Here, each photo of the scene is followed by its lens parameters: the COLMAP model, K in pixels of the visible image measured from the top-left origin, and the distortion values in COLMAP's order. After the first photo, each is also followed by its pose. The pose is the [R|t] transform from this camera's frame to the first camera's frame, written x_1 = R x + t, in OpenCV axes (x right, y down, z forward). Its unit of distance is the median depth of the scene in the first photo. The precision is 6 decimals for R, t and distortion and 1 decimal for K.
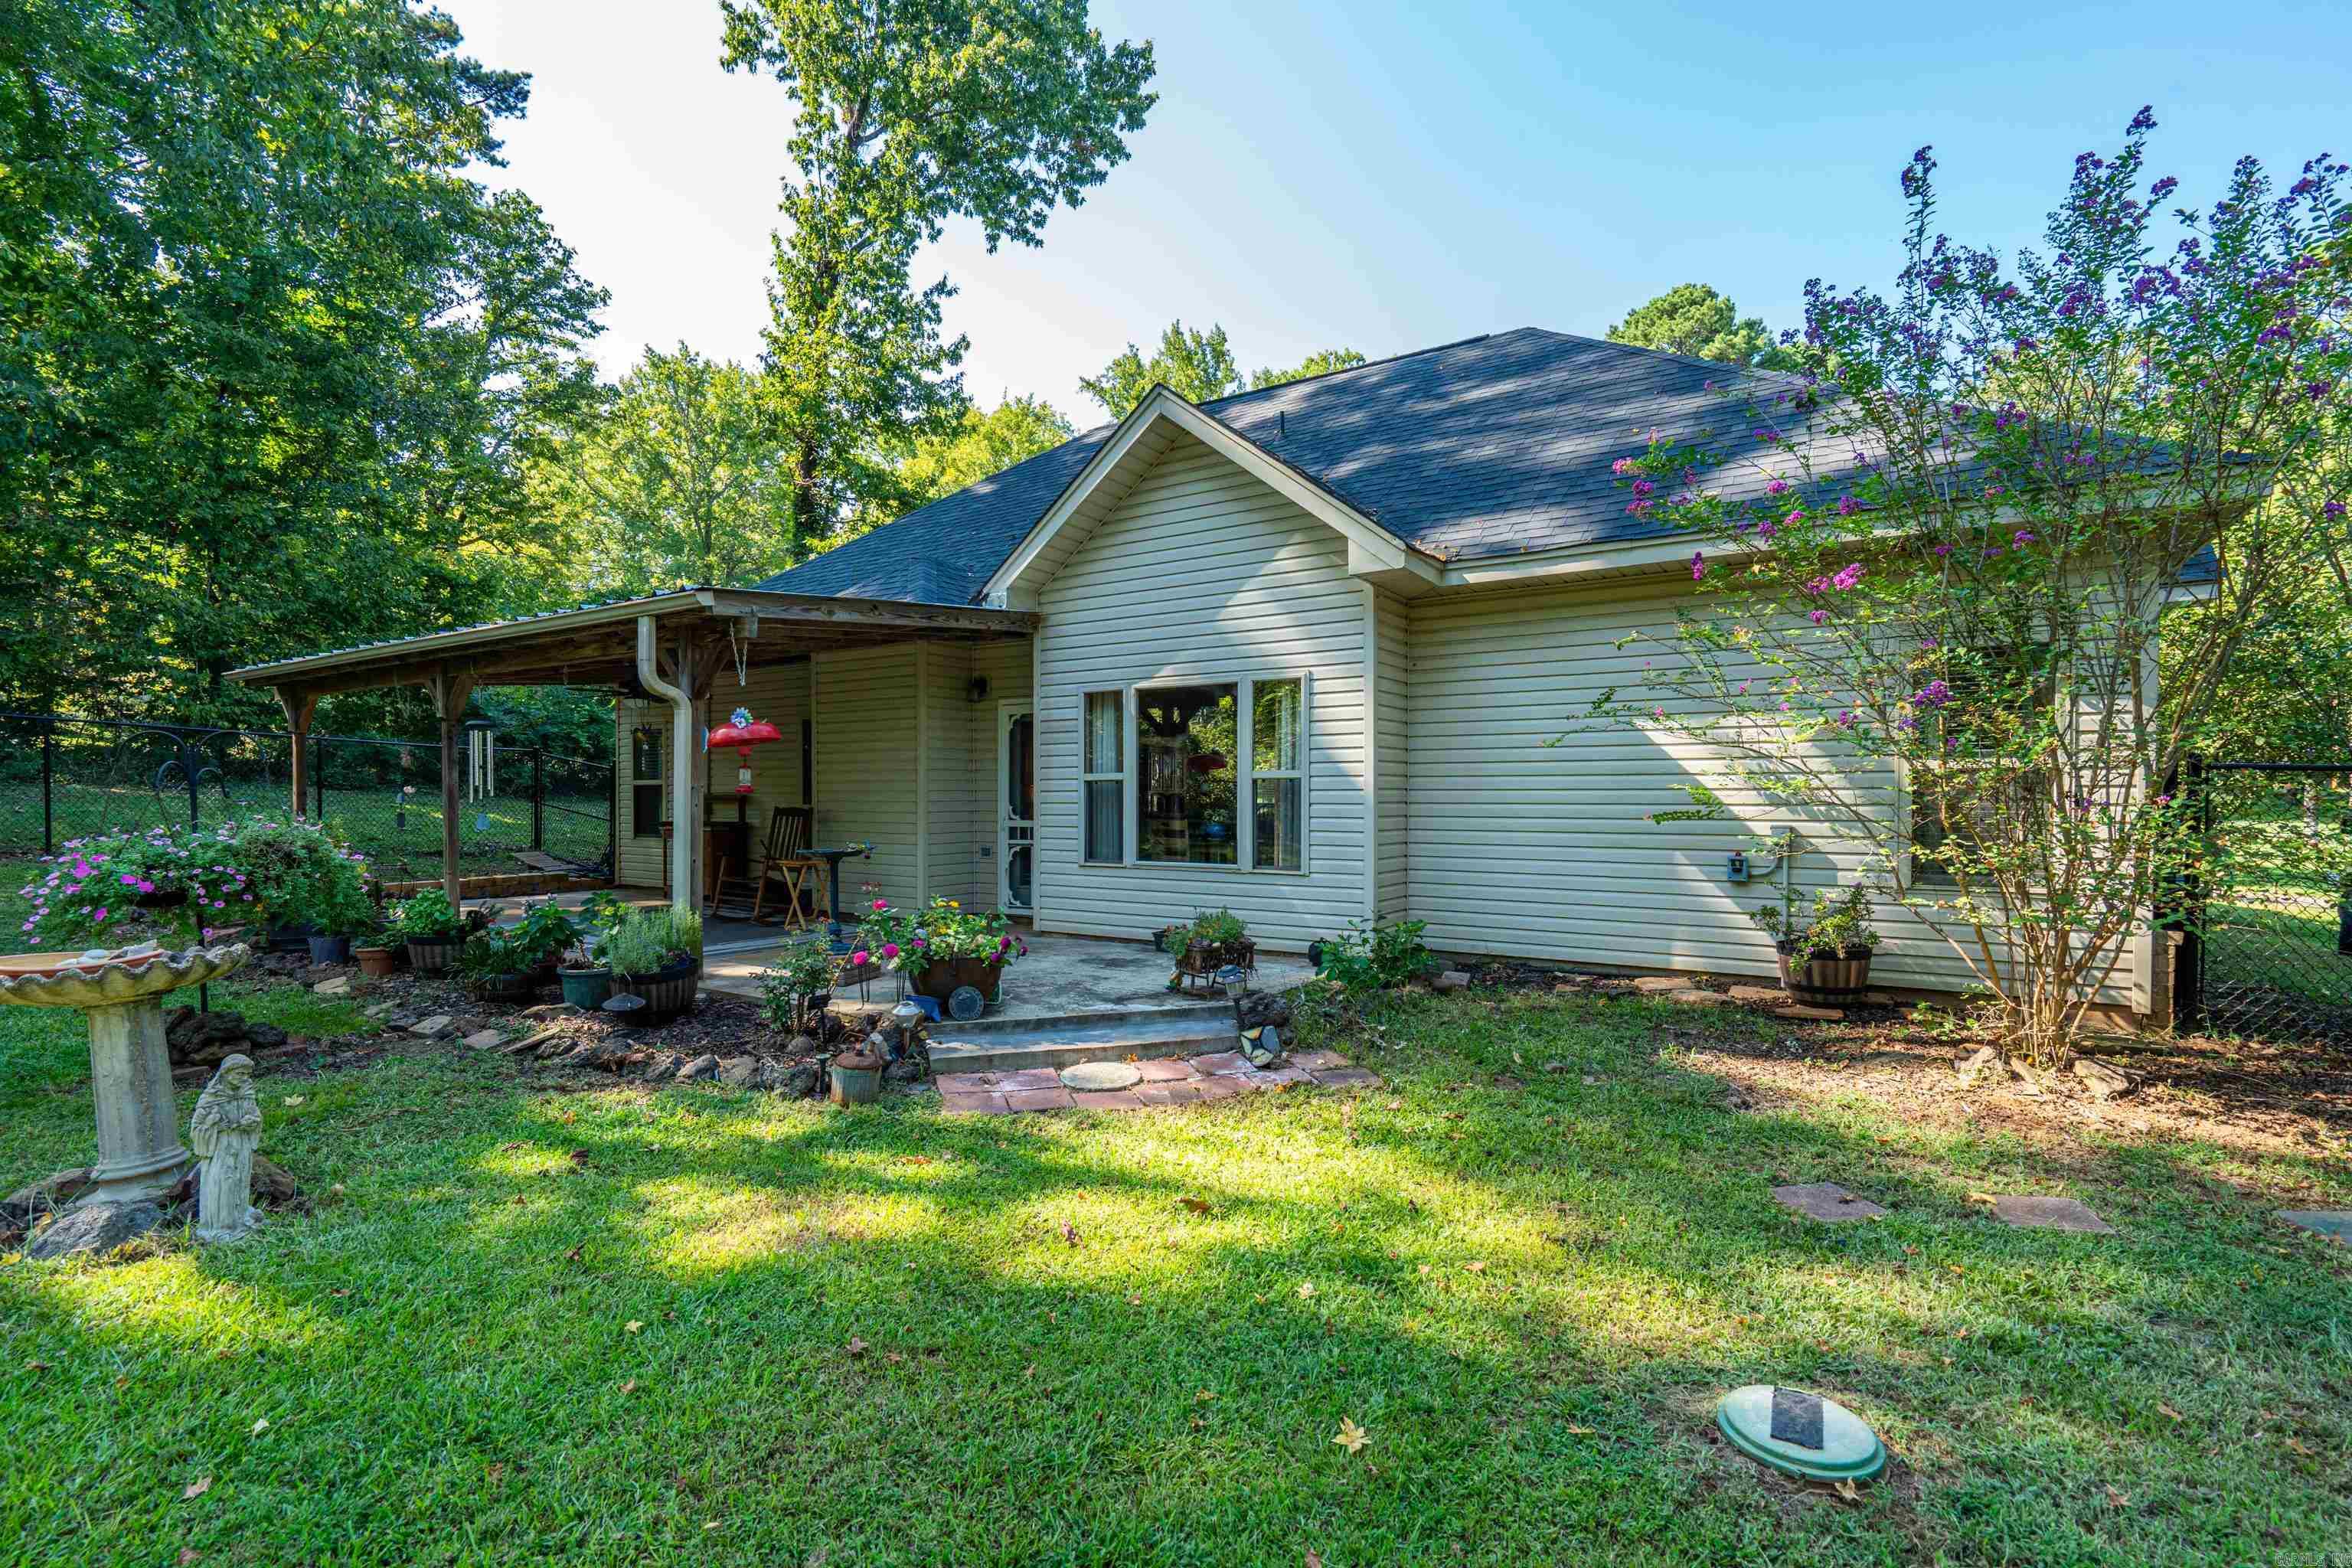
lens RADIAL K [[1070.2, 0, 1111.1], [0, 1070.2, 826.1], [0, 0, 1]] dist [-0.029498, -0.000221]
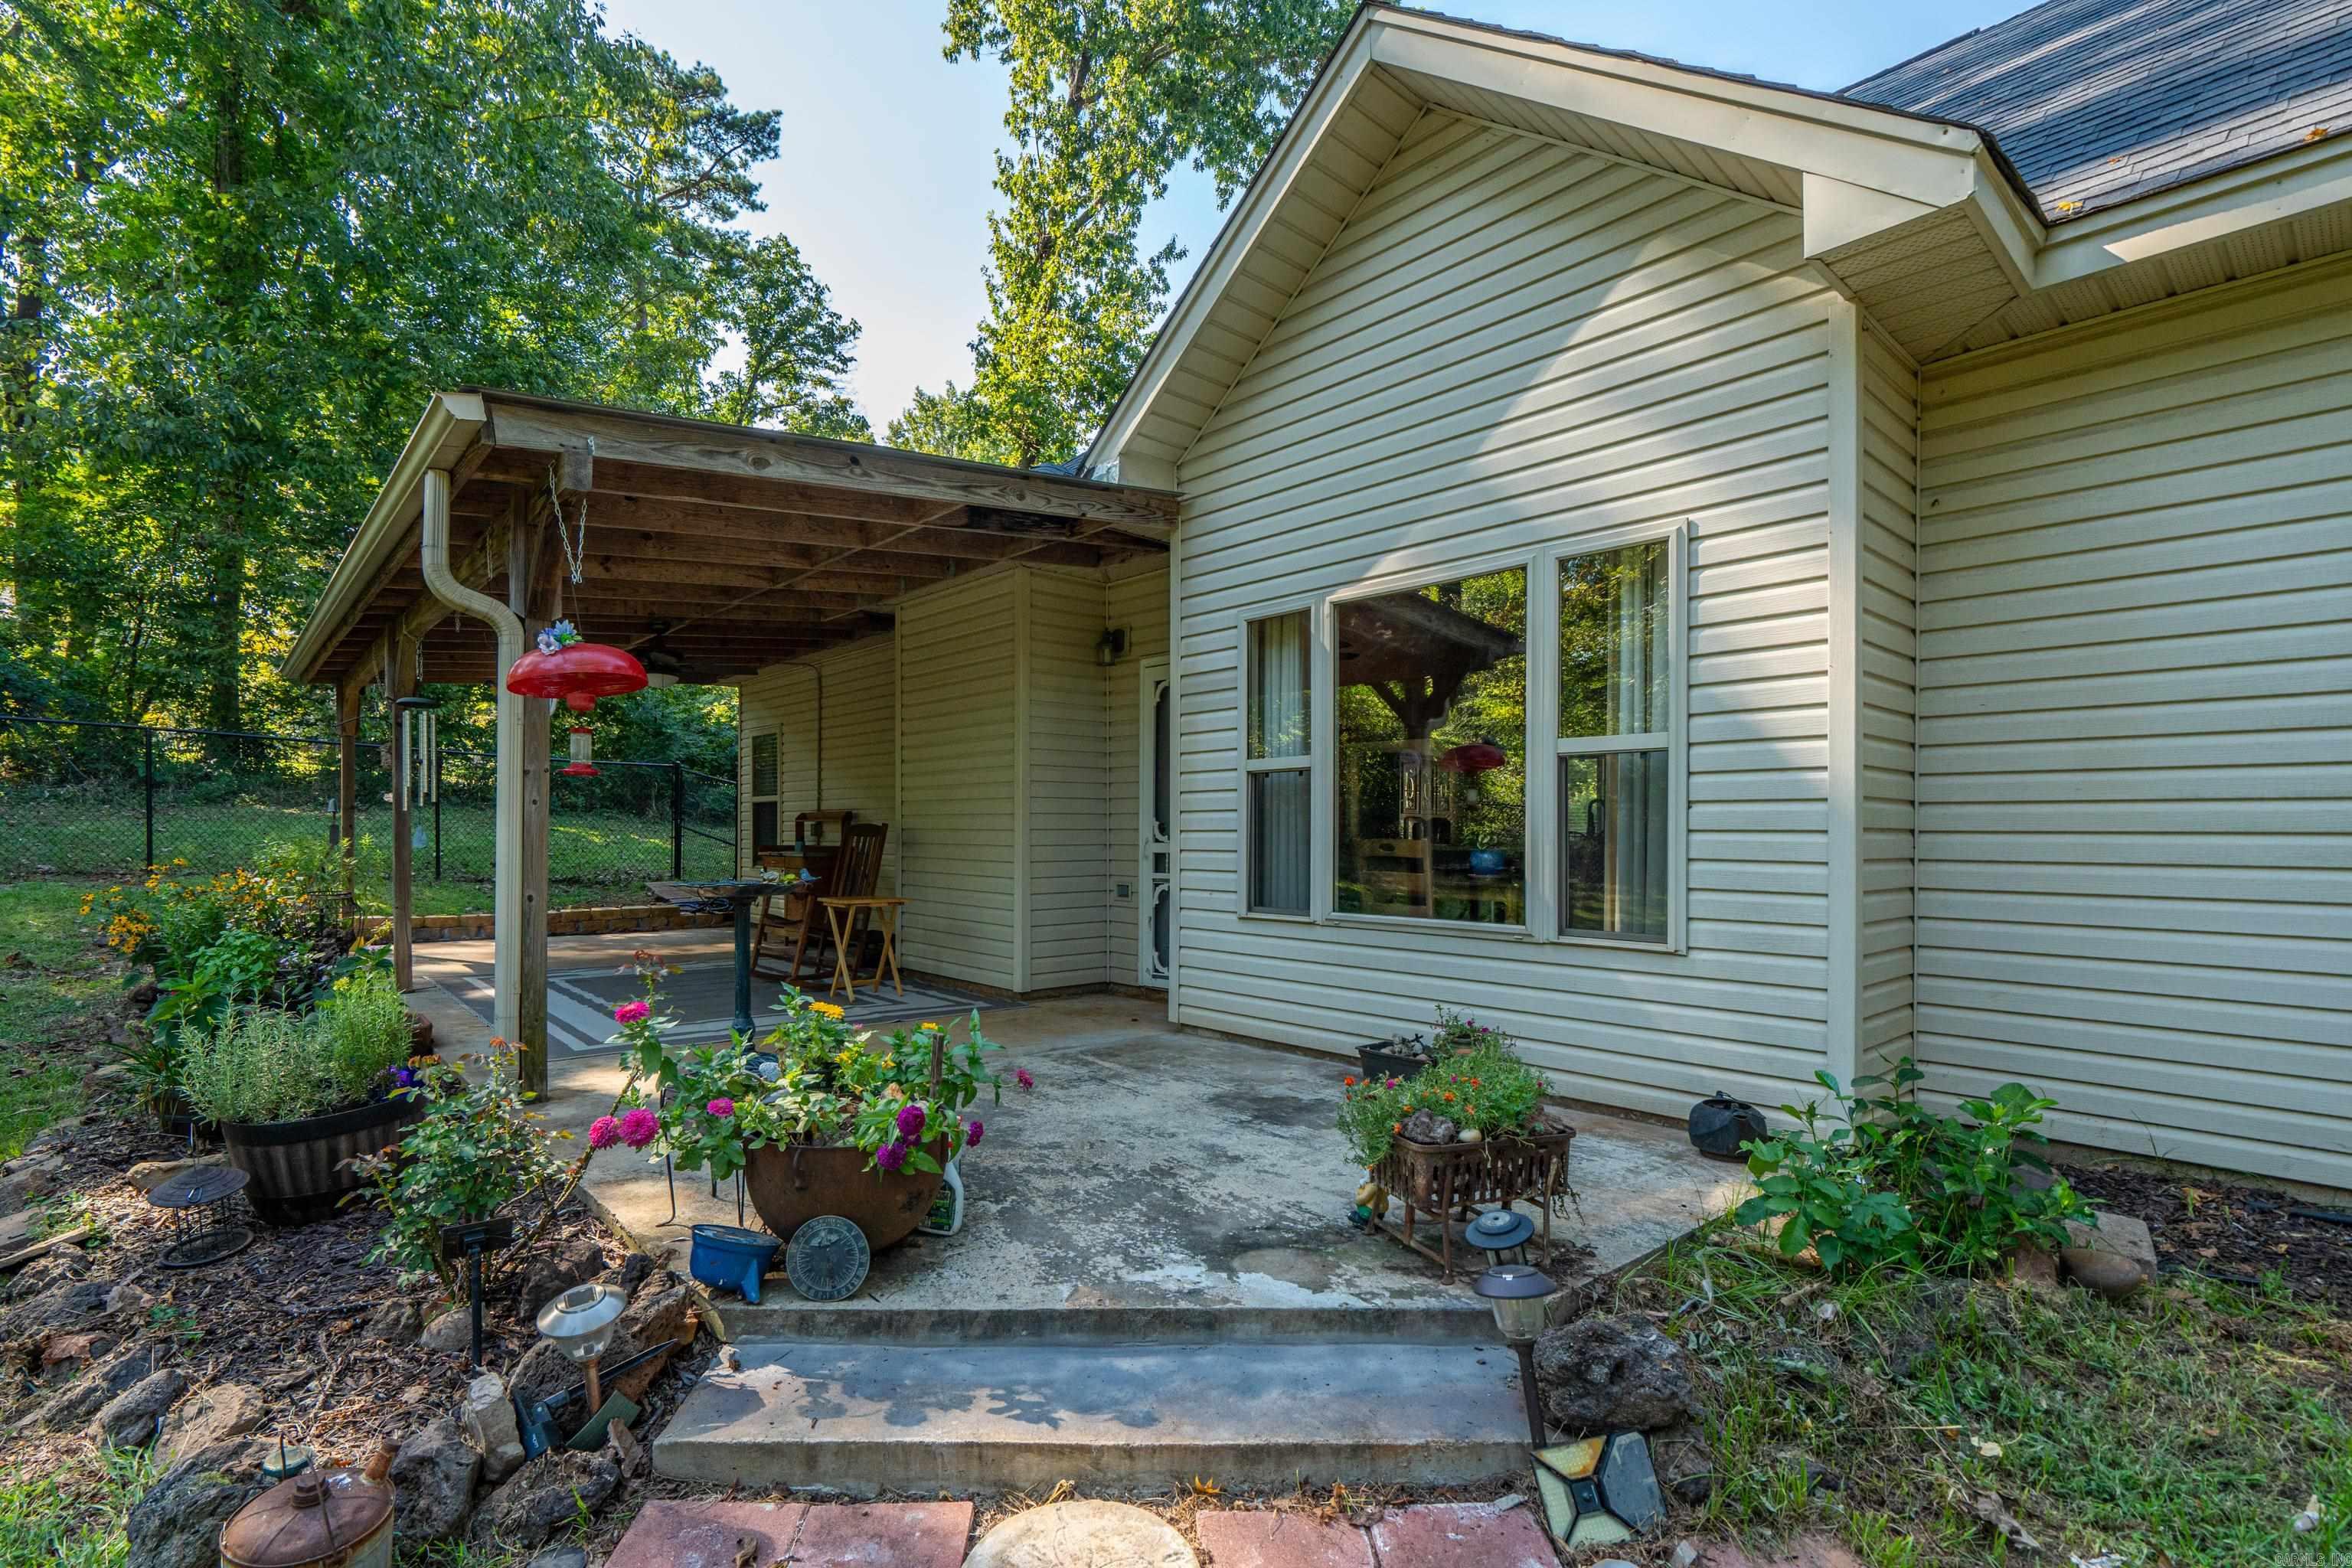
lens RADIAL K [[1070.2, 0, 1111.1], [0, 1070.2, 826.1], [0, 0, 1]] dist [-0.029498, -0.000221]
pose [[0.968151, 0.004290, -0.250331, 0.017713], [-0.013253, 0.999329, -0.034133, 0.002883], [0.250017, 0.036363, 0.967558, 0.152679]]
